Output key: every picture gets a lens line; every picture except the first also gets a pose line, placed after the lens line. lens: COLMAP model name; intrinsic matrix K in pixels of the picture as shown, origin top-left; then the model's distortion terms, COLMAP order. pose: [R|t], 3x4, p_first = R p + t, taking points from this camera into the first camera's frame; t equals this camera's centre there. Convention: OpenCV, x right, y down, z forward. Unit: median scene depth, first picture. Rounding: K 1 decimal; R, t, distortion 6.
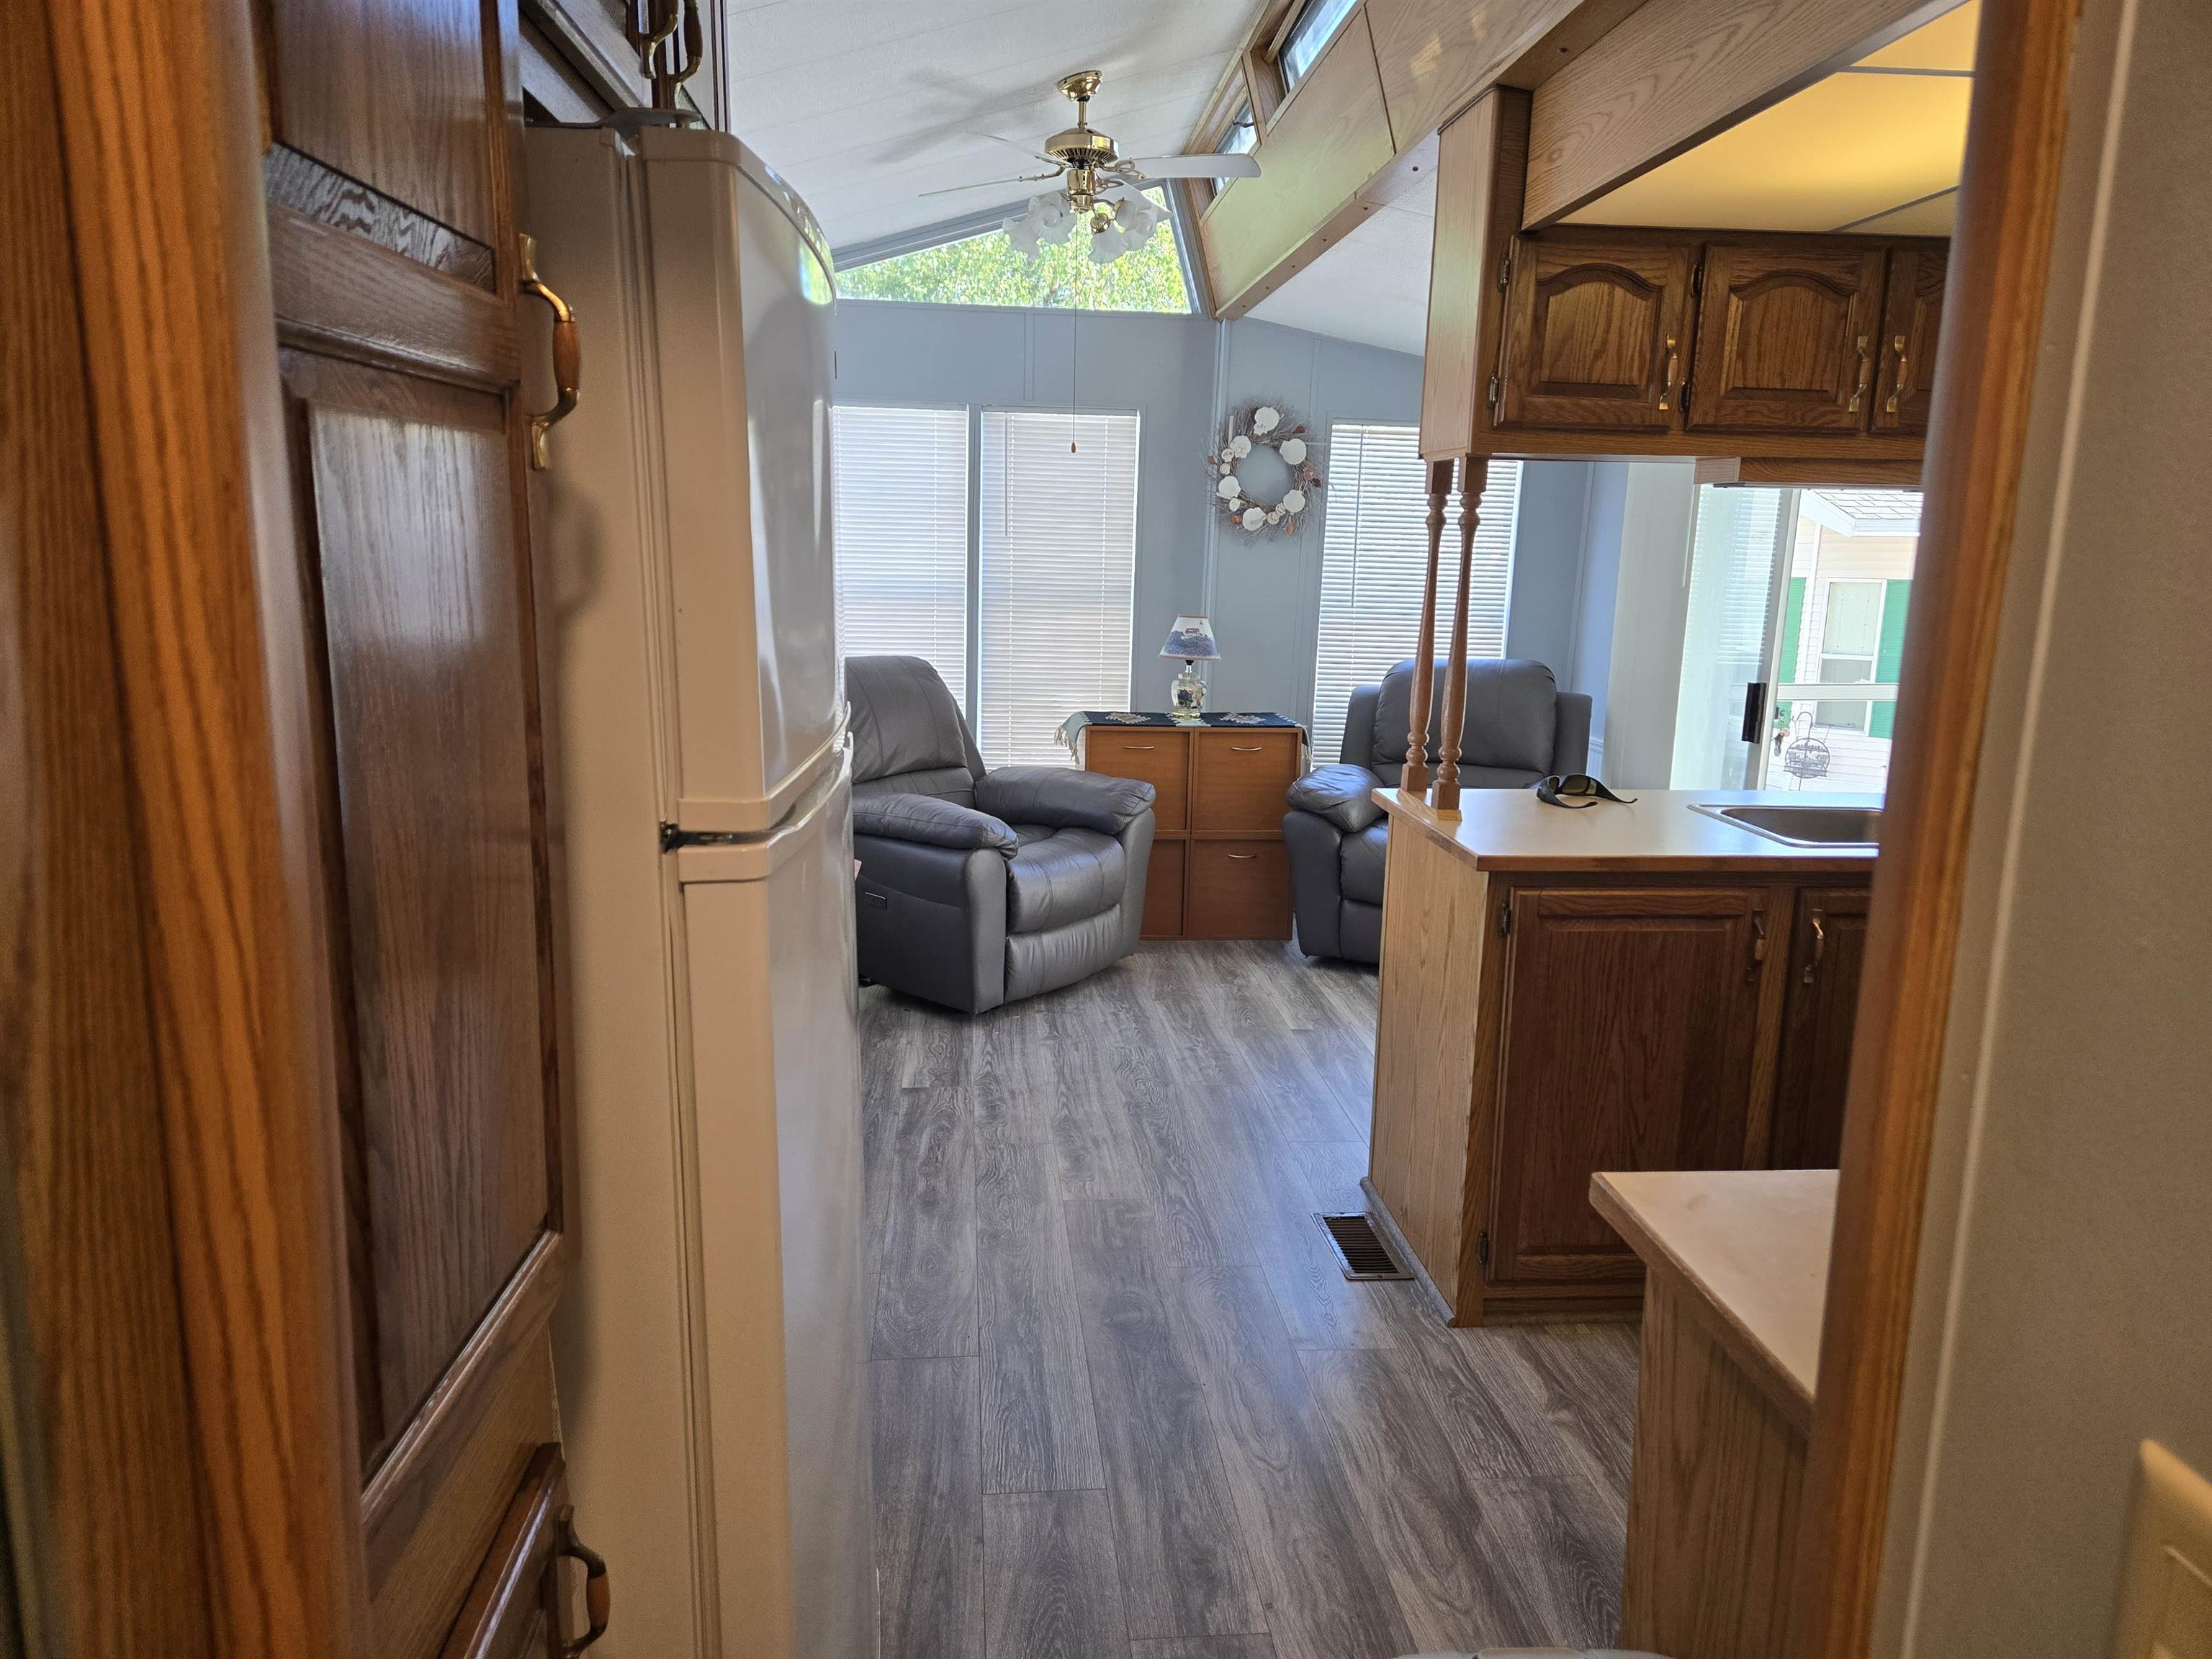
lens RADIAL K [[1478.5, 0, 1097.1], [0, 1478.5, 818.3], [0, 0, 1]] dist [0.092479, -0.091049]
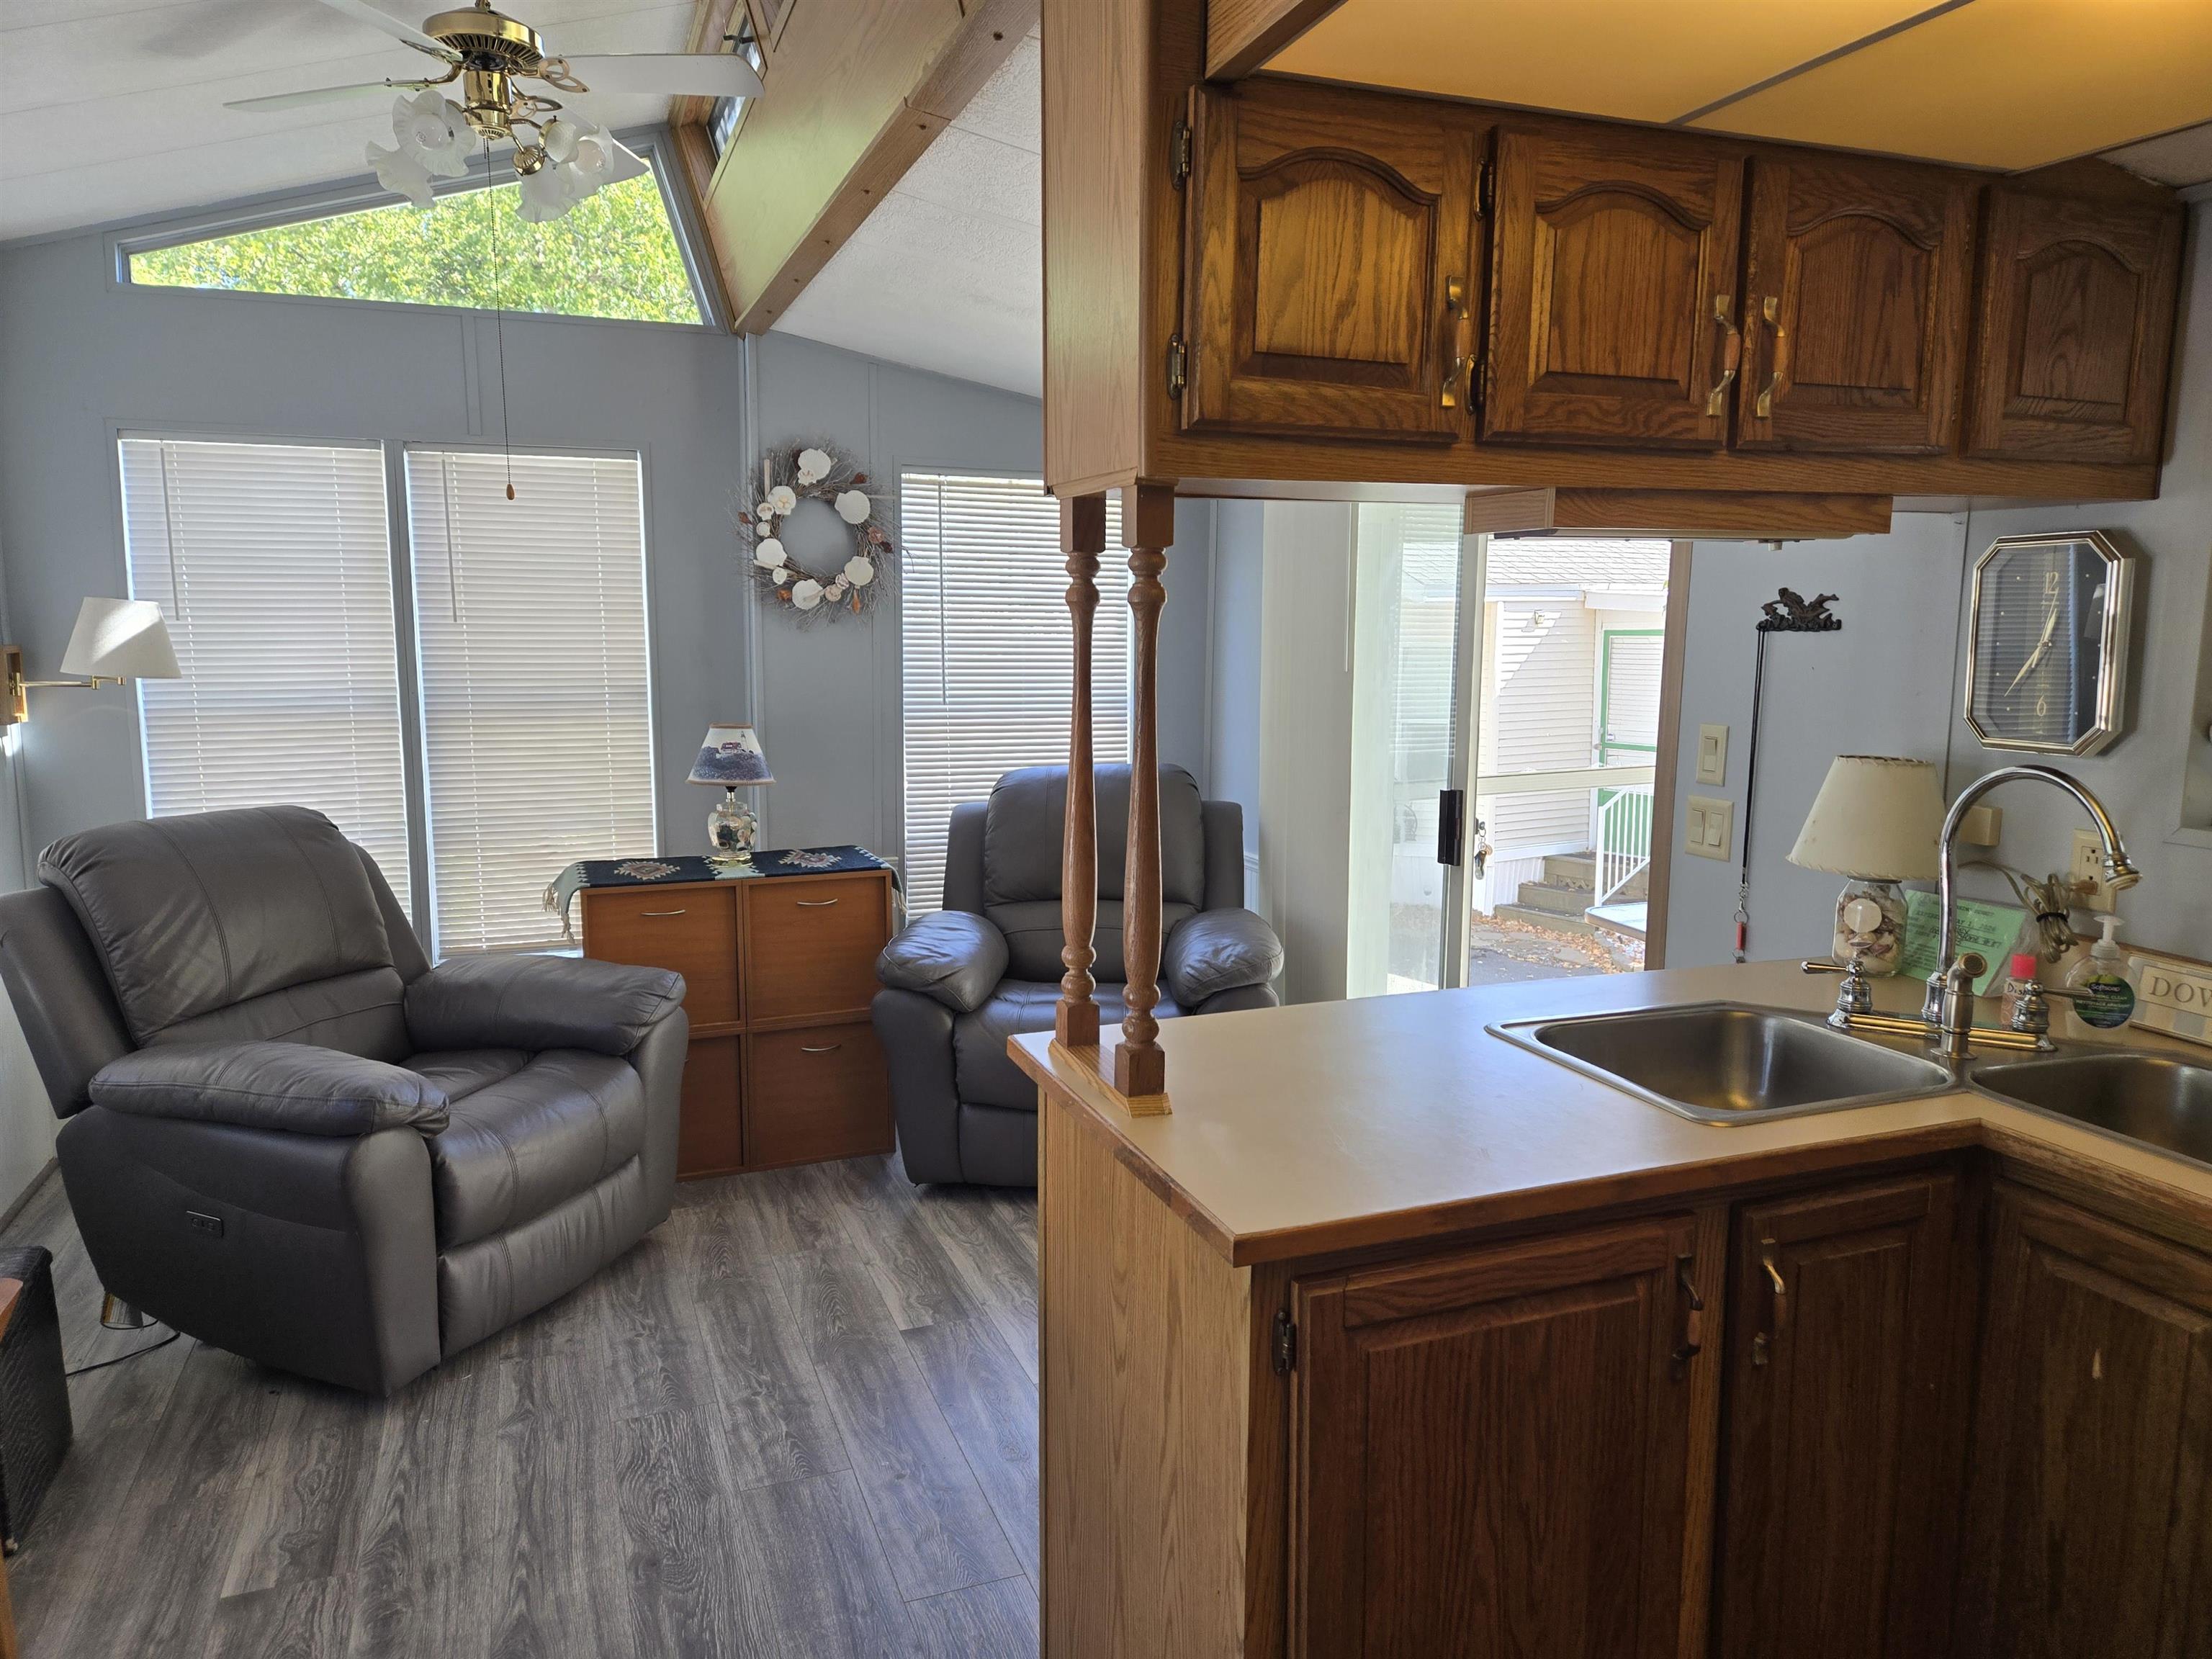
lens RADIAL K [[1478.5, 0, 1097.1], [0, 1478.5, 818.3], [0, 0, 1]] dist [0.092479, -0.091049]
pose [[0.961617, -0.060485, 0.267646, 0.049238], [0.073022, 0.996639, -0.037131, -0.063492], [-0.264500, 0.055249, 0.962802, 0.308921]]
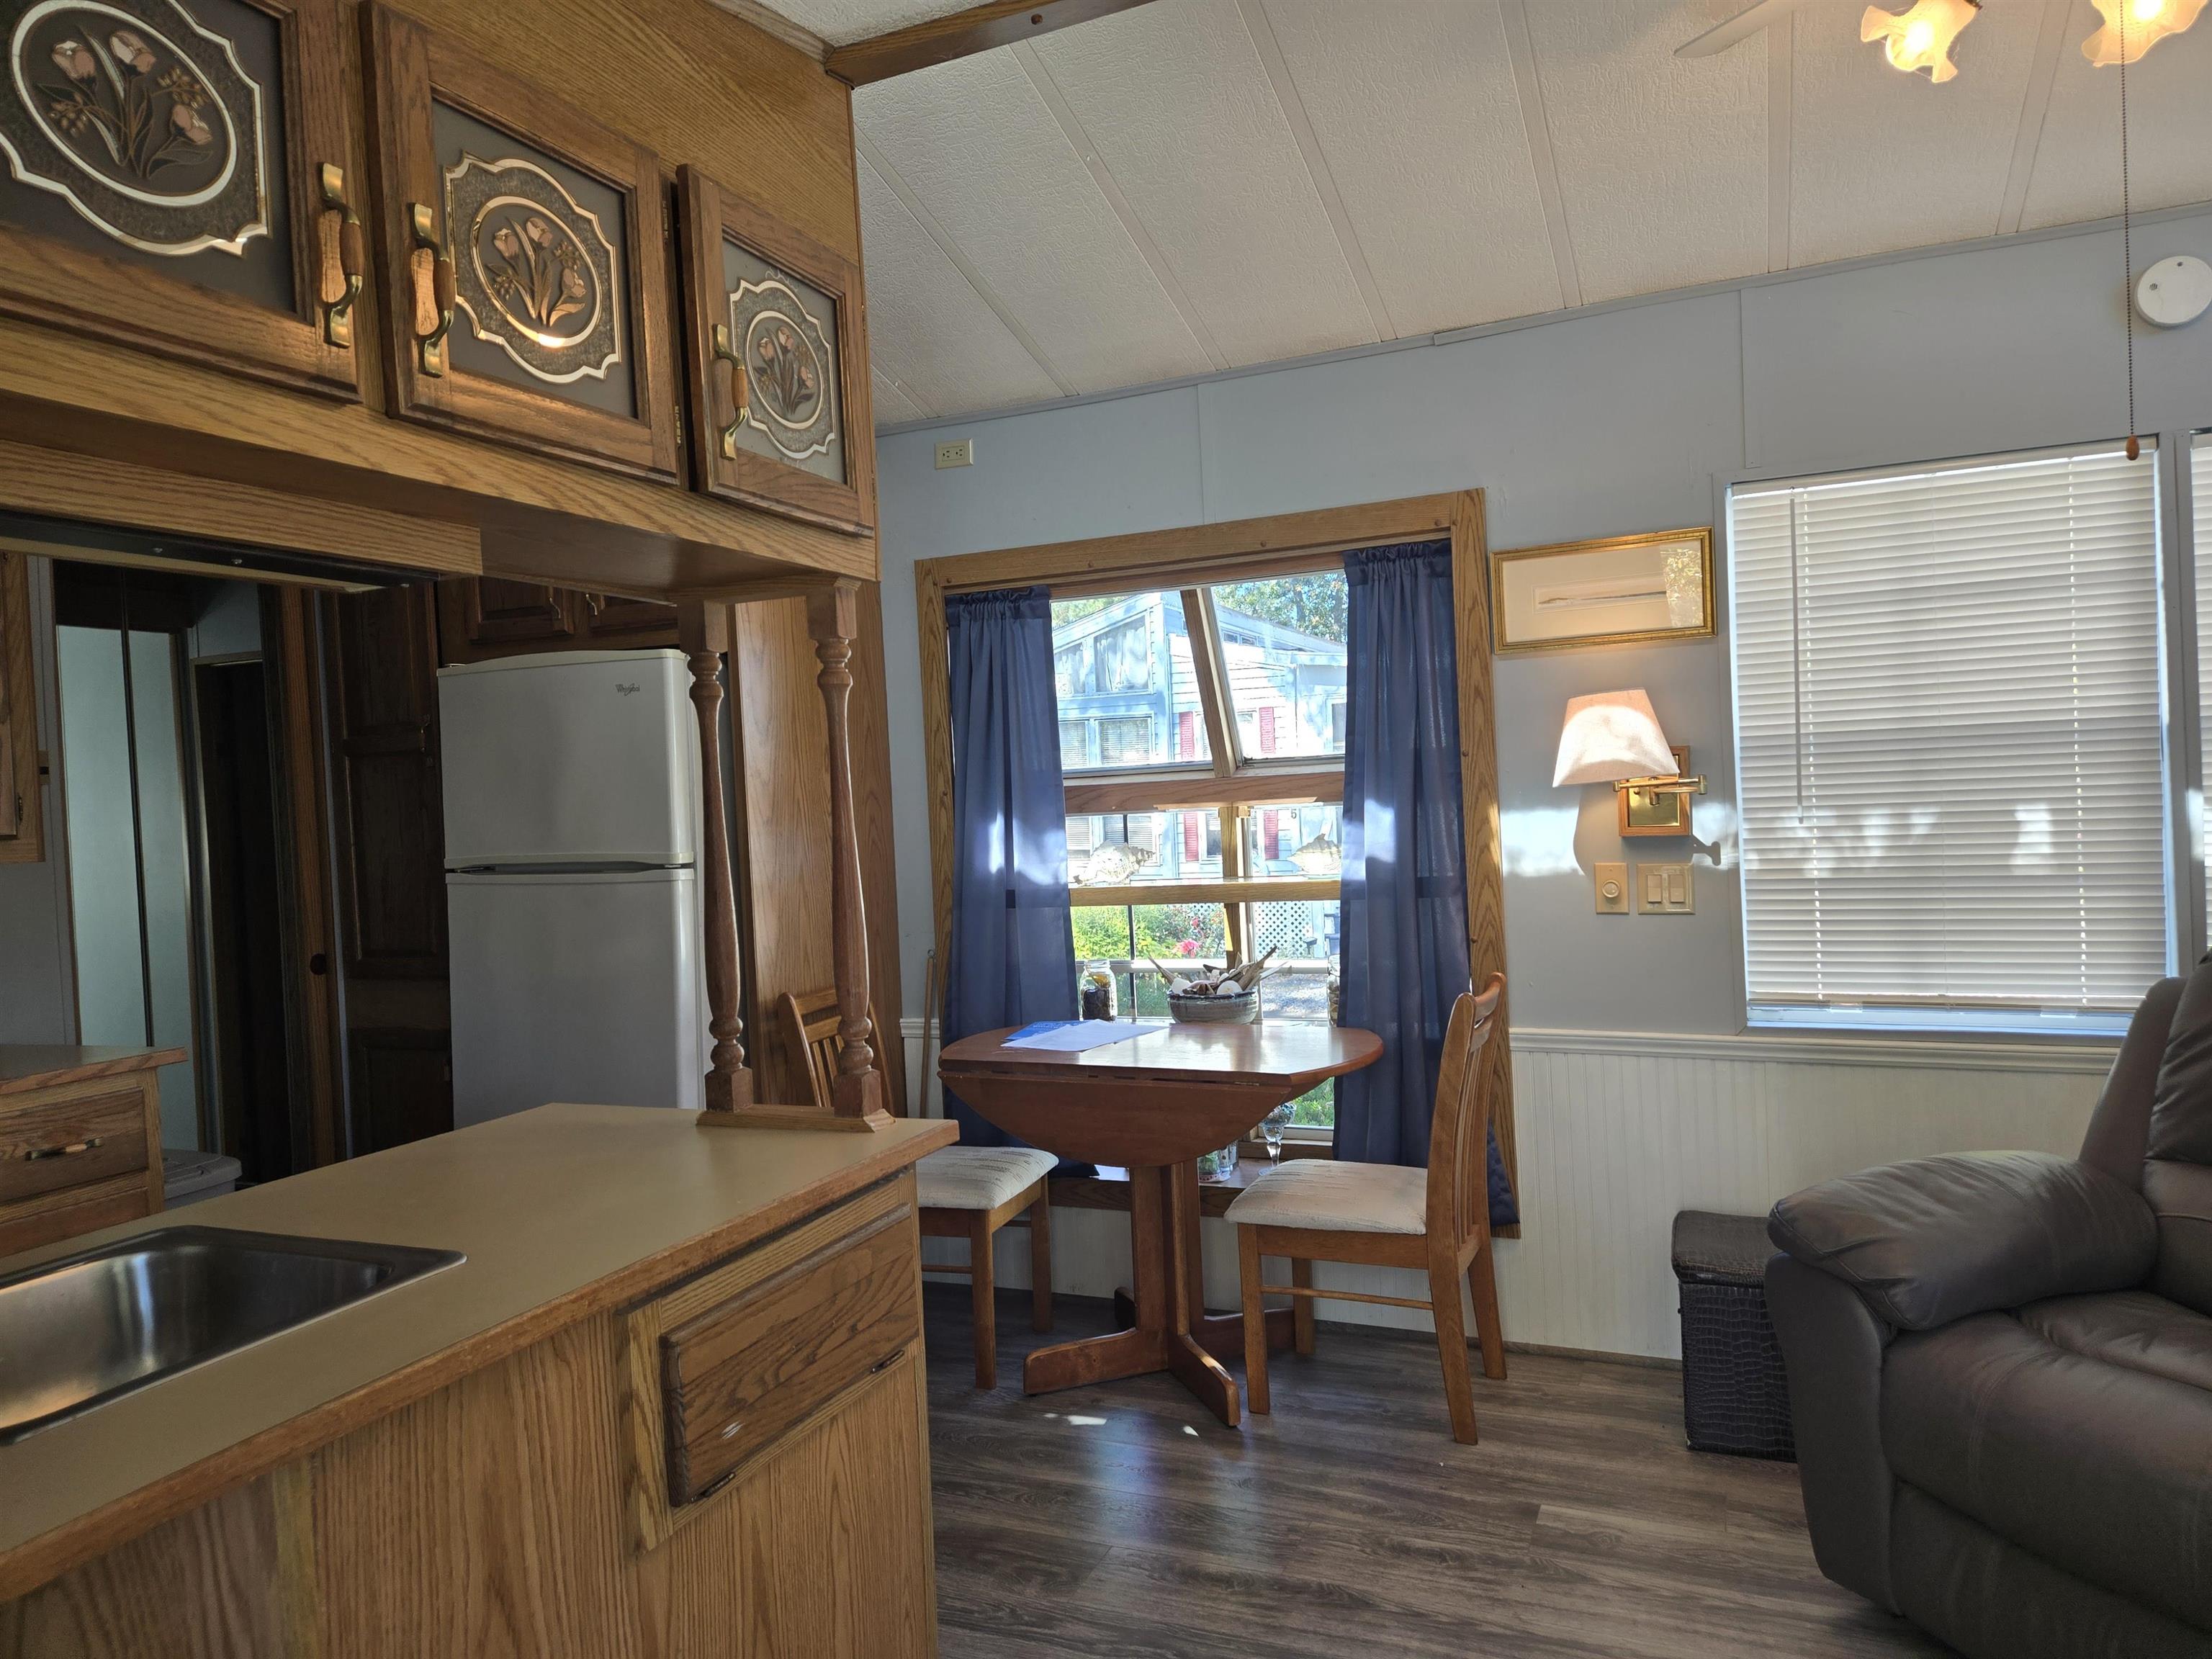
lens RADIAL K [[1478.5, 0, 1097.1], [0, 1478.5, 818.3], [0, 0, 1]] dist [0.092479, -0.091049]
pose [[-0.482248, 0.016865, -0.875872, 0.517317], [-0.133956, 0.986637, 0.092754, -0.151664], [0.865732, 0.162059, -0.473545, 1.002922]]
